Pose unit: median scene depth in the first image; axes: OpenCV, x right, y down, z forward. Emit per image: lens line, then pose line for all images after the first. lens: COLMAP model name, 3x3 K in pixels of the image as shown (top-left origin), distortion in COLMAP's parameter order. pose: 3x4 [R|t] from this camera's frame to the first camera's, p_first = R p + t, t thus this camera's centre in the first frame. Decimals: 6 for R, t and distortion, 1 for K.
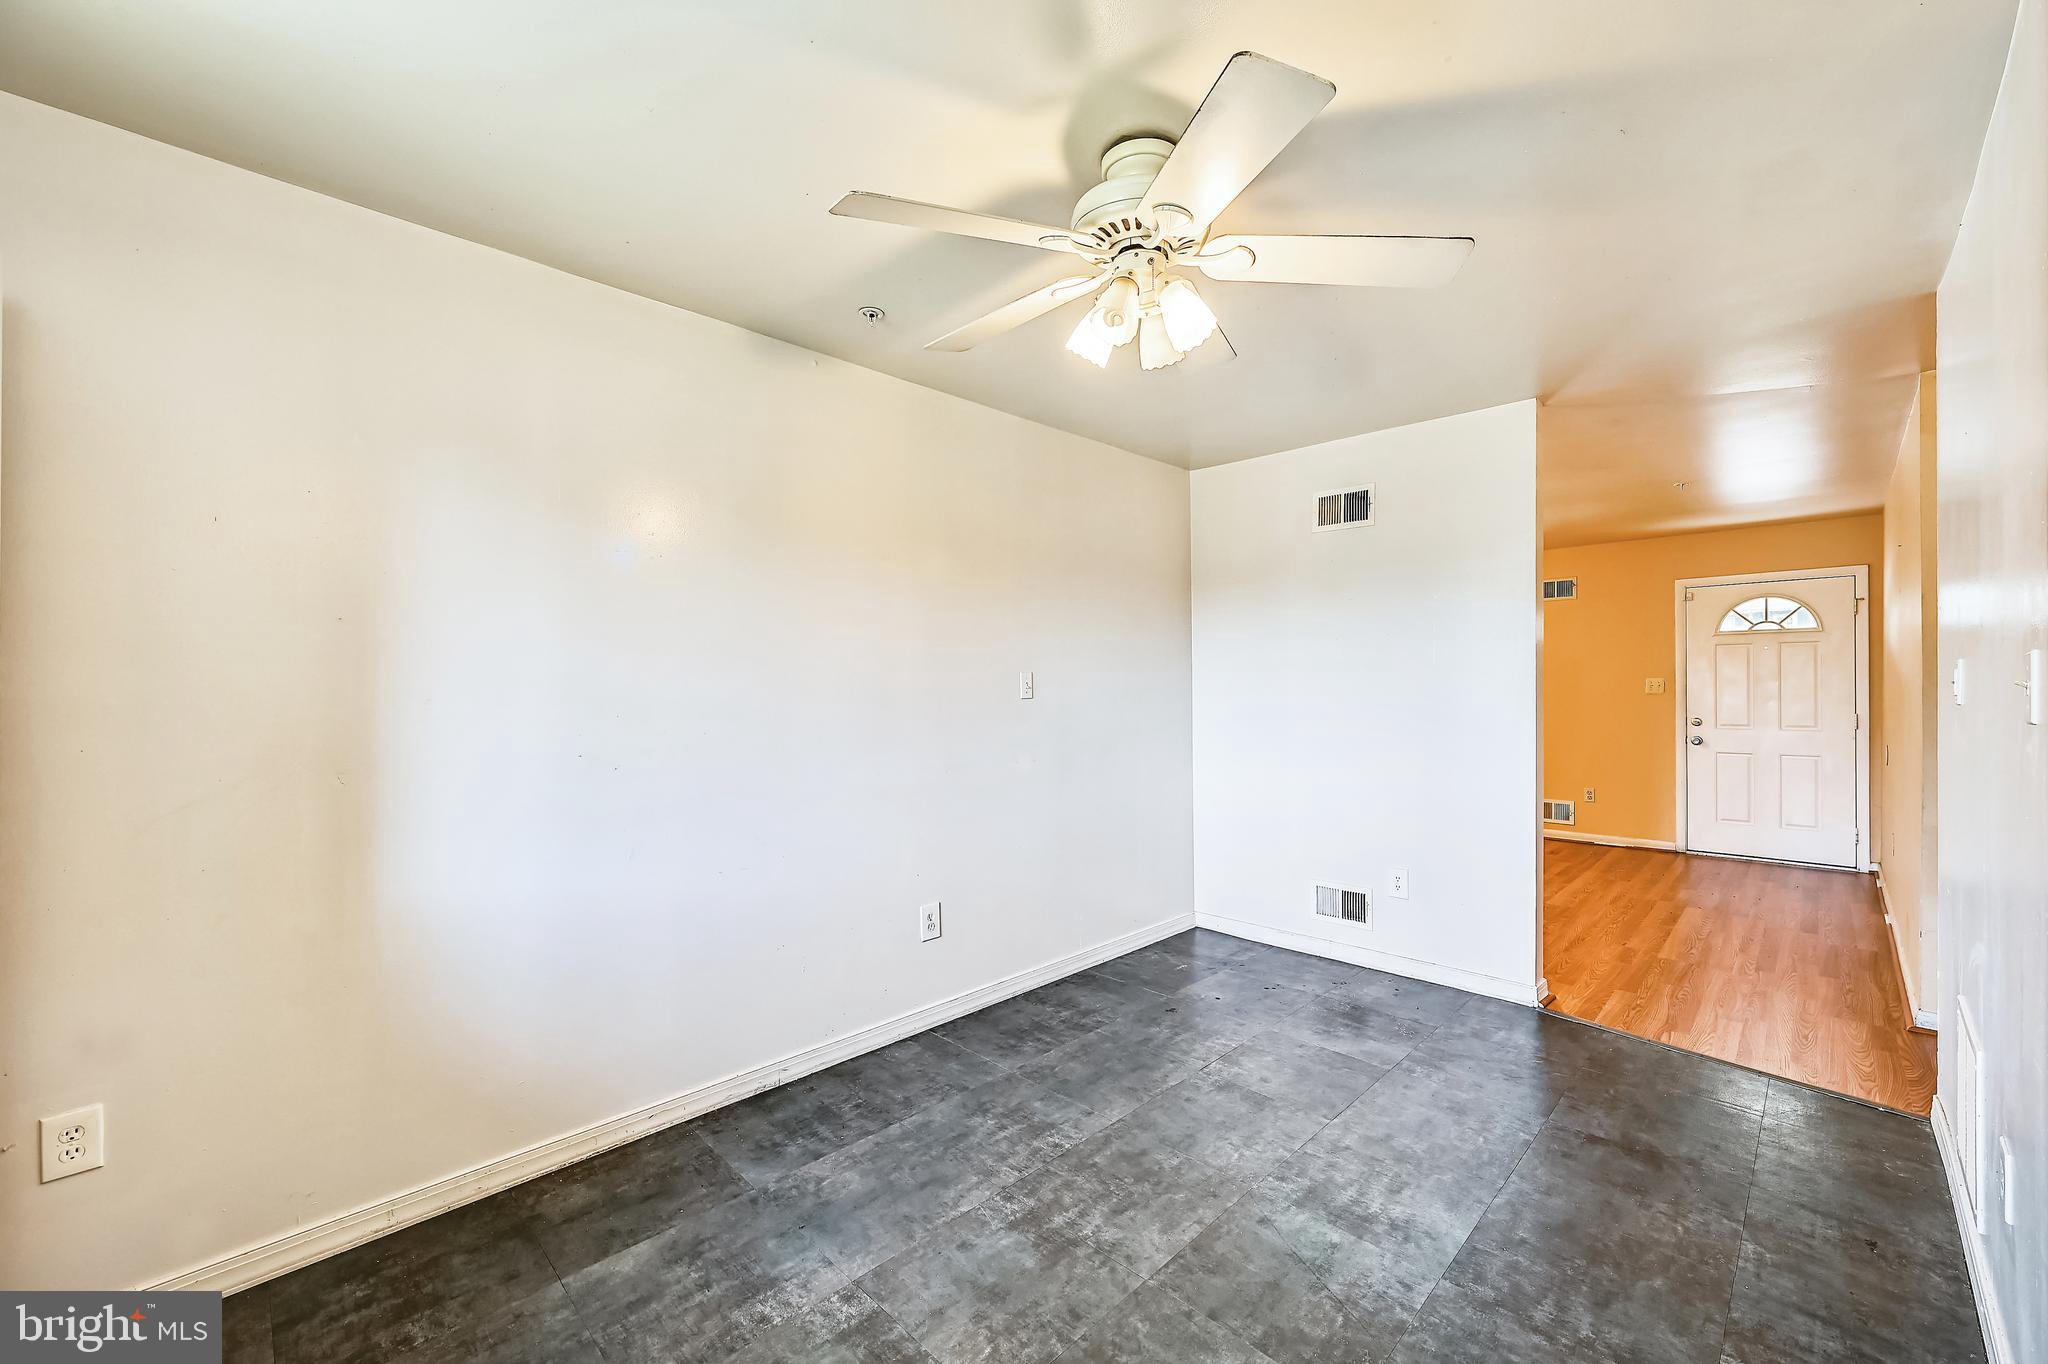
lens RADIAL K [[807.4, 0, 1027.6], [0, 807.4, 692.4], [0, 0, 1]] dist [-0.000578, 0.000002]
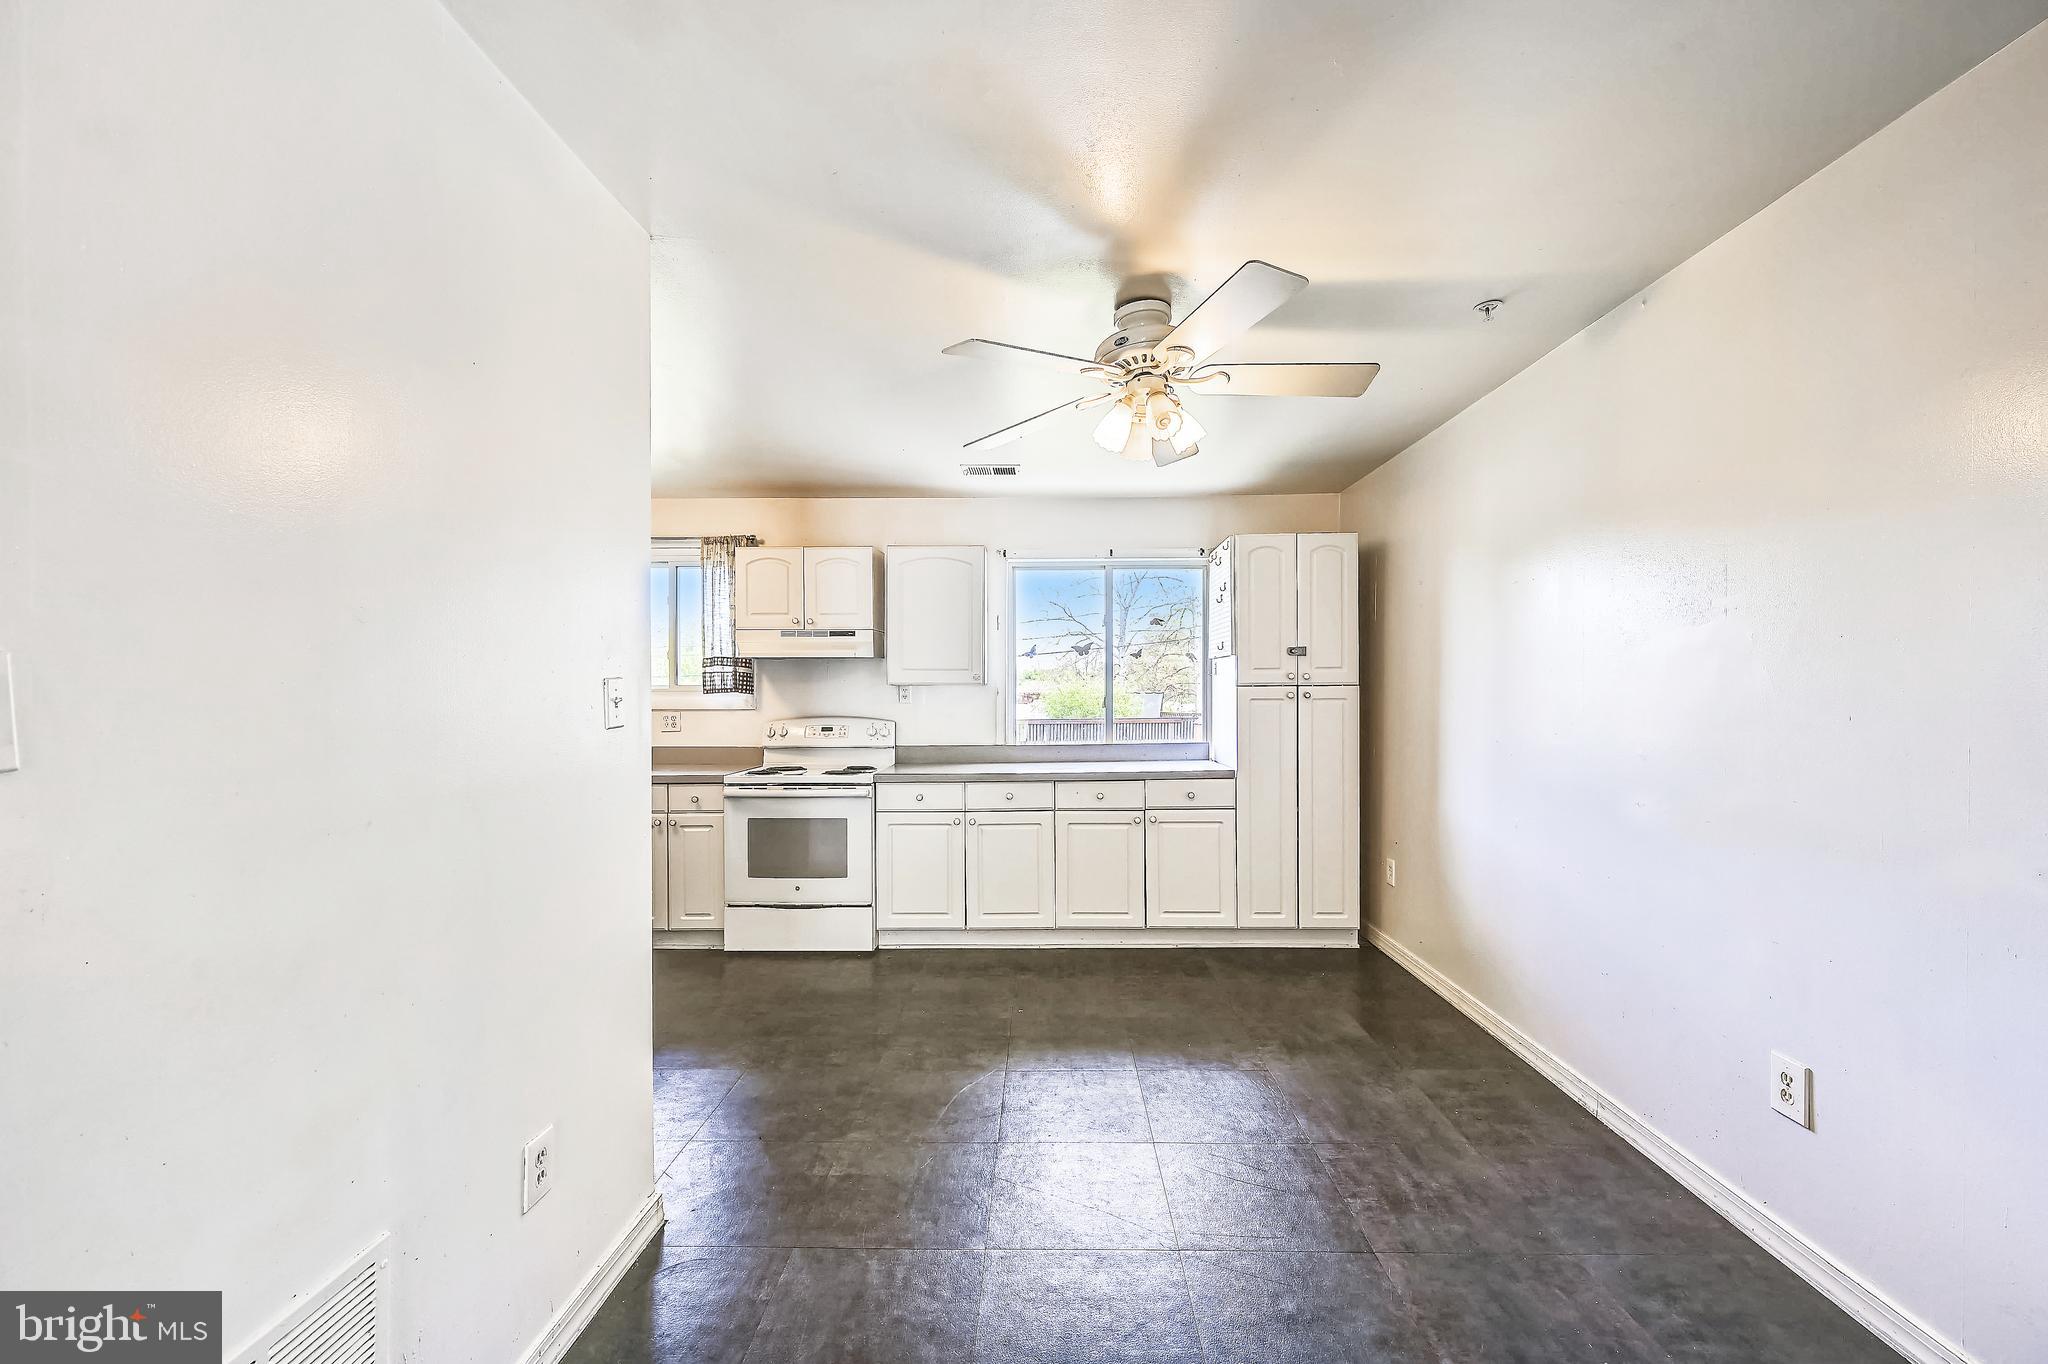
lens RADIAL K [[807.4, 0, 1027.6], [0, 807.4, 692.4], [0, 0, 1]] dist [-0.000578, 0.000002]
pose [[-0.722635, 0.010857, -0.691145, 0.424328], [0.003364, 0.999920, 0.012190, -0.010090], [0.691222, 0.006484, -0.722613, 0.637005]]
